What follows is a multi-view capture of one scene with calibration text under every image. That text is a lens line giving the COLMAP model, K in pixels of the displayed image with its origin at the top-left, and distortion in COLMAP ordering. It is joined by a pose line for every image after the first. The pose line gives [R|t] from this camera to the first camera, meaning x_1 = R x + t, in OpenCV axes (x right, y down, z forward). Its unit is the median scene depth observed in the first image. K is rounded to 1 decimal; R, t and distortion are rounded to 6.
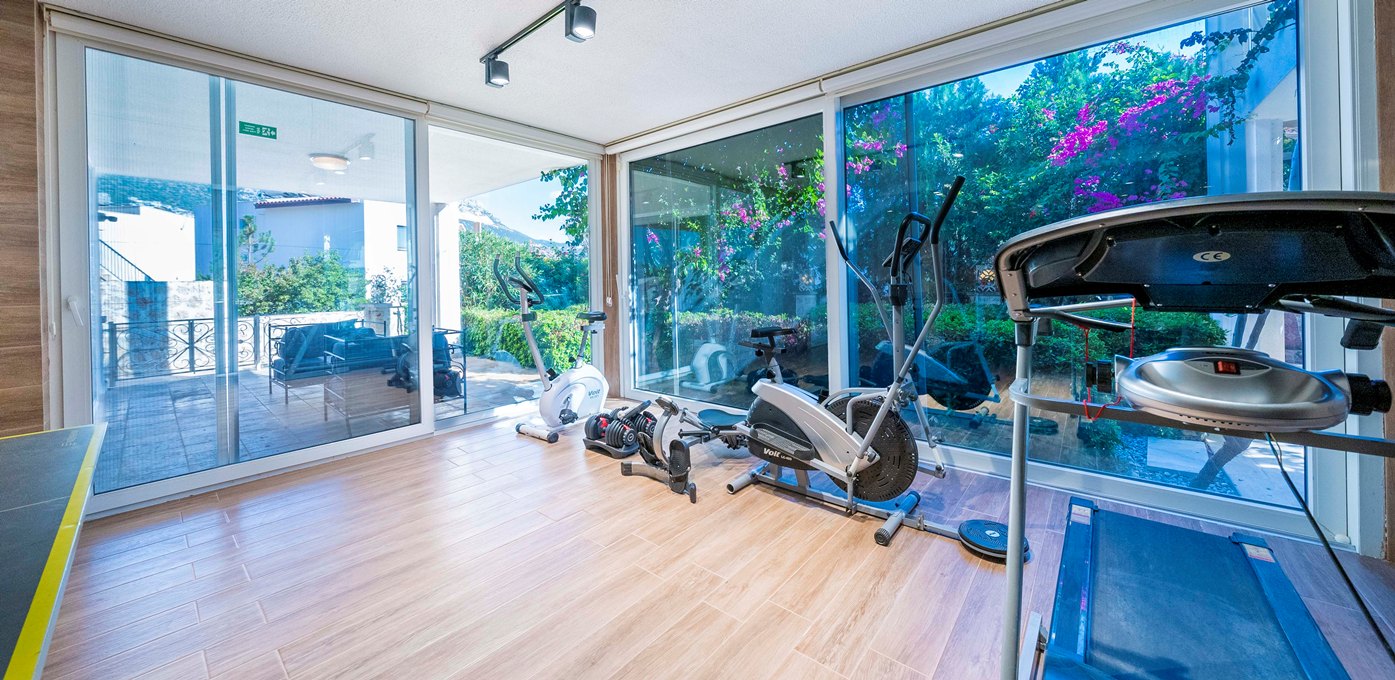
lens RADIAL K [[475.4, 0, 697.4], [0, 475.4, 312.3], [0, 0, 1]] dist [-0.001193, -0.000125]
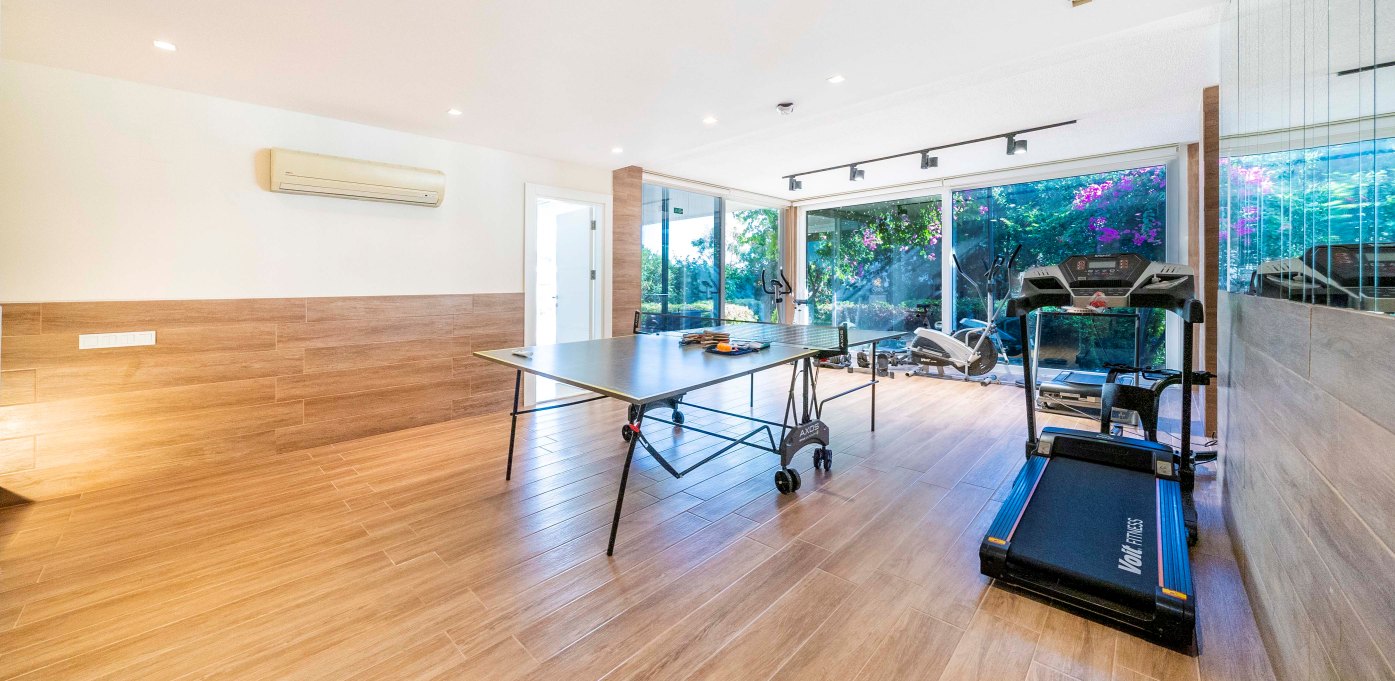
lens RADIAL K [[490.5, 0, 679.1], [0, 490.5, 335.6], [0, 0, 1]] dist [-0.000199, -0.000046]
pose [[0.997865, 0.011128, -0.064350, -0.824040], [-0.008669, 0.999226, 0.038362, 0.100353], [0.064727, -0.037722, 0.997190, -1.317874]]
